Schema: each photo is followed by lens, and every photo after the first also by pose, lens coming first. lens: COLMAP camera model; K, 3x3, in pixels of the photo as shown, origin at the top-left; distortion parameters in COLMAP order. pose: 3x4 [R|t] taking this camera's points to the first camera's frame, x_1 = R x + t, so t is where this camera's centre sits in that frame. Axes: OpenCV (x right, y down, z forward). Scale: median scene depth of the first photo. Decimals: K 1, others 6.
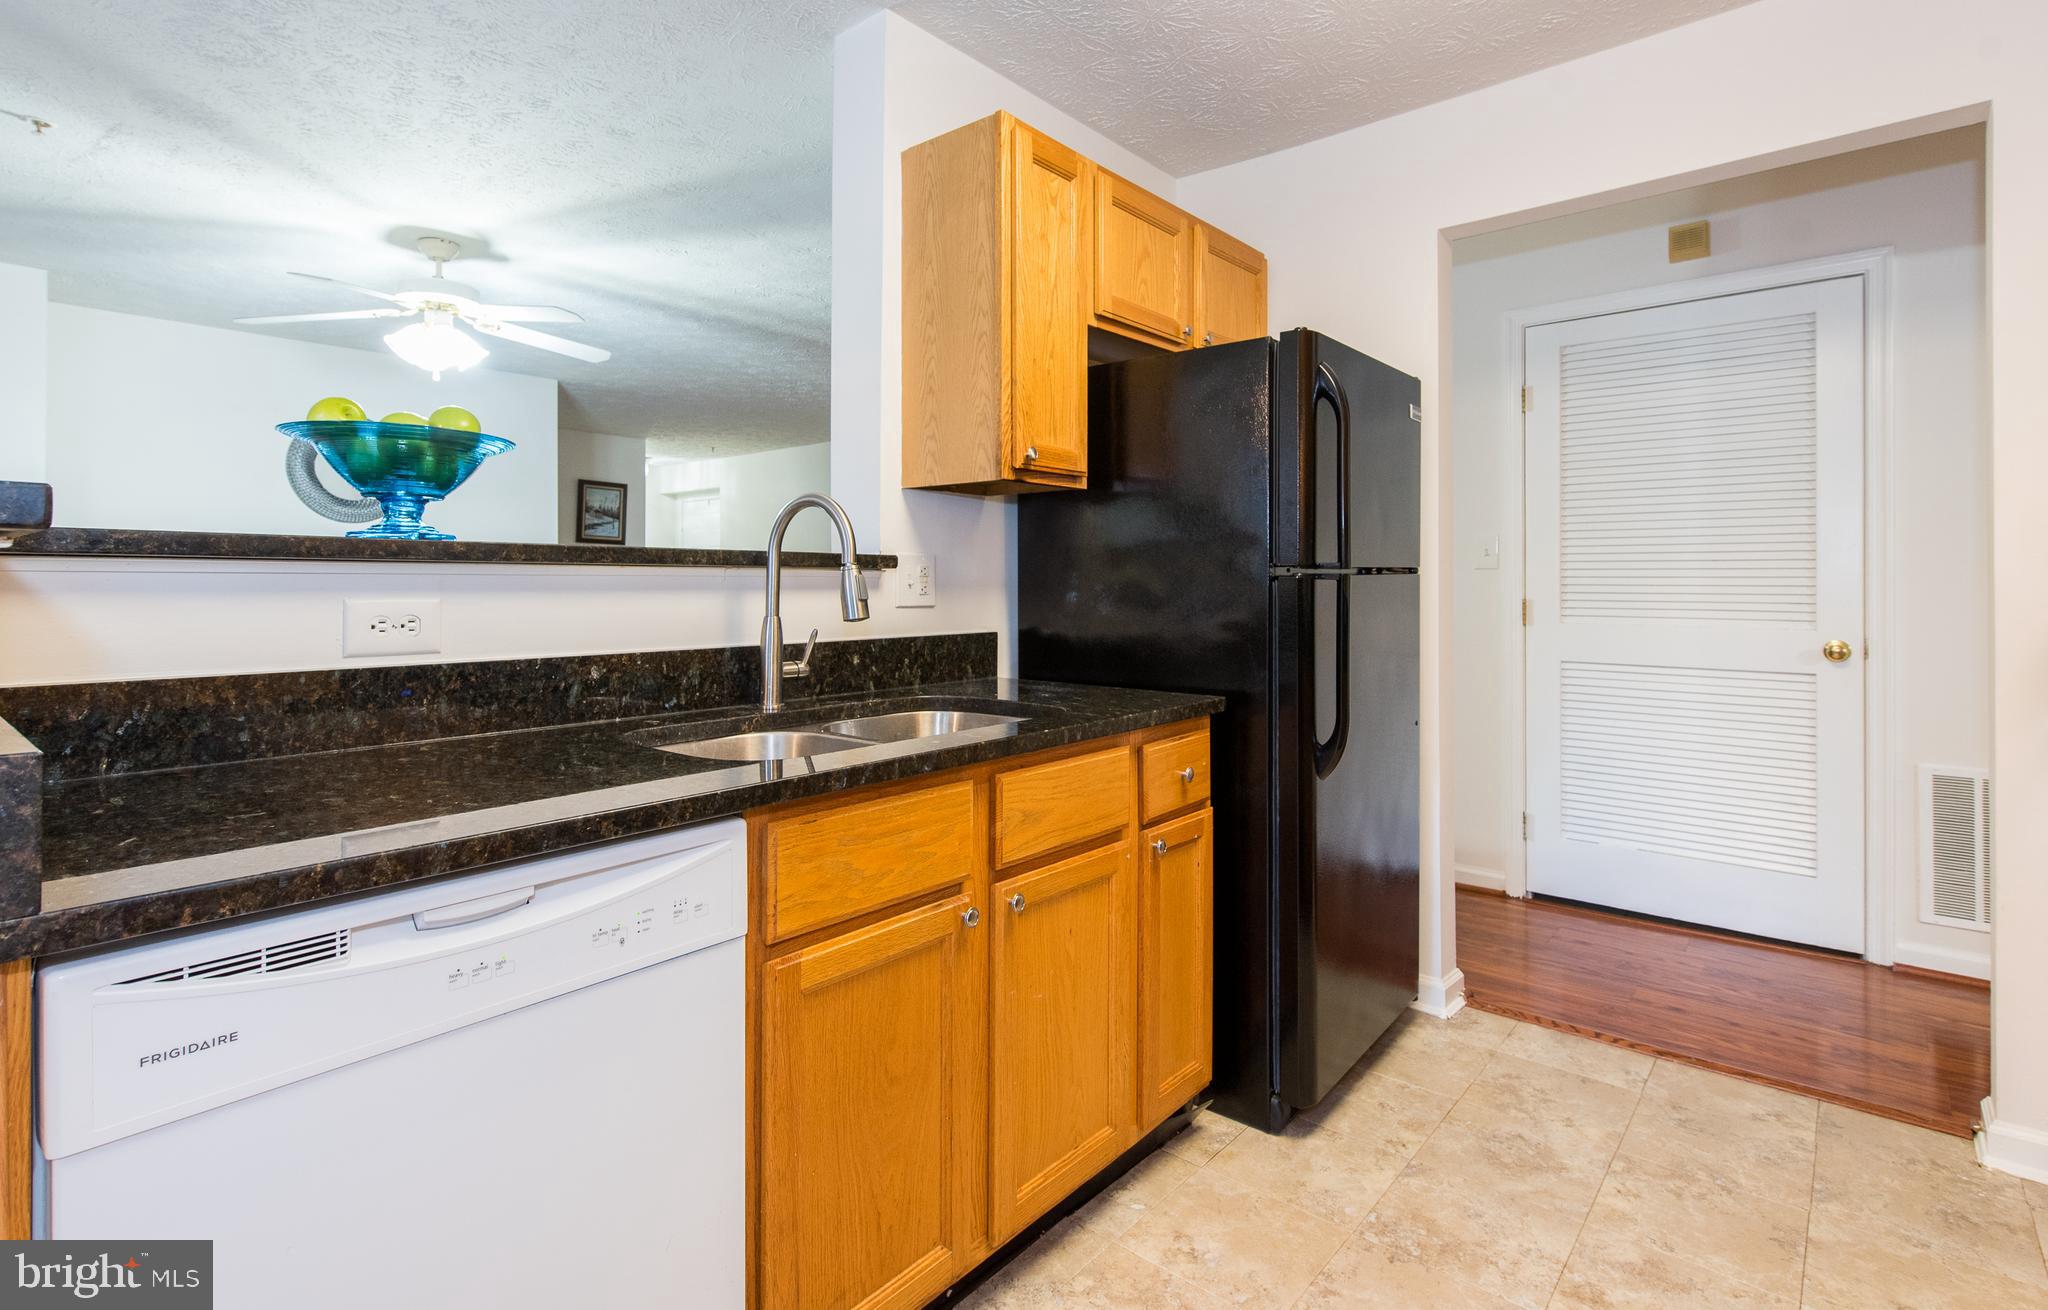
lens RADIAL K [[993.9, 0, 963.5], [0, 993.9, 577.8], [0, 0, 1]] dist [0.015500, -0.004240]
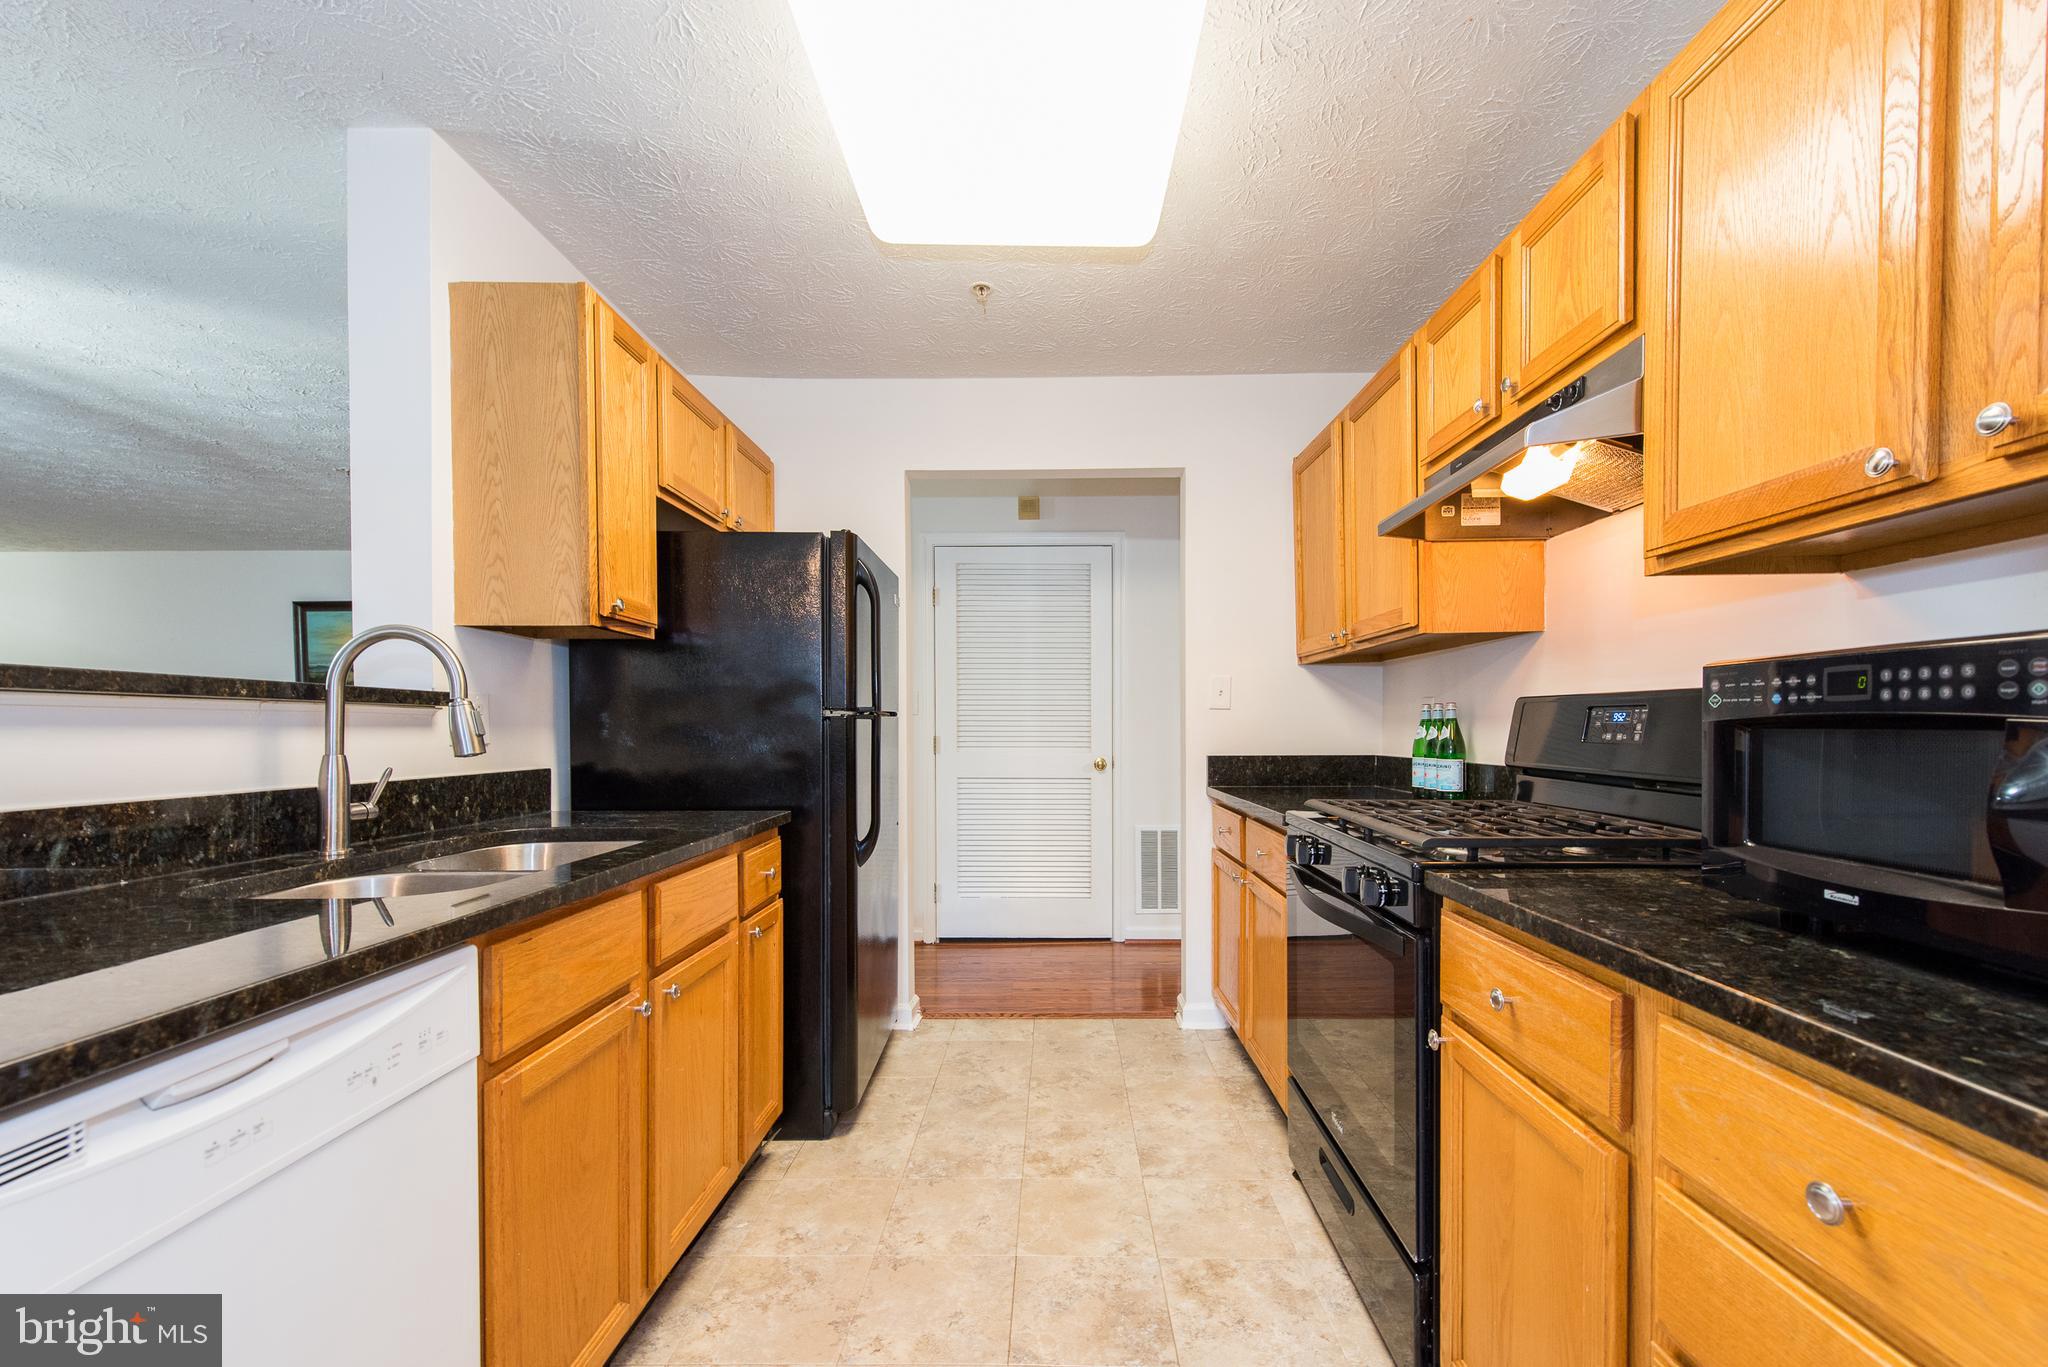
lens RADIAL K [[849.2, 0, 1027.6], [0, 849.2, 735.0], [0, 0, 1]] dist [0.015463, -0.000705]
pose [[0.758674, -0.005730, 0.651446, -0.213029], [-0.001976, 0.999936, 0.011096, 0.009710], [-0.651468, -0.009706, 0.758614, -0.021826]]
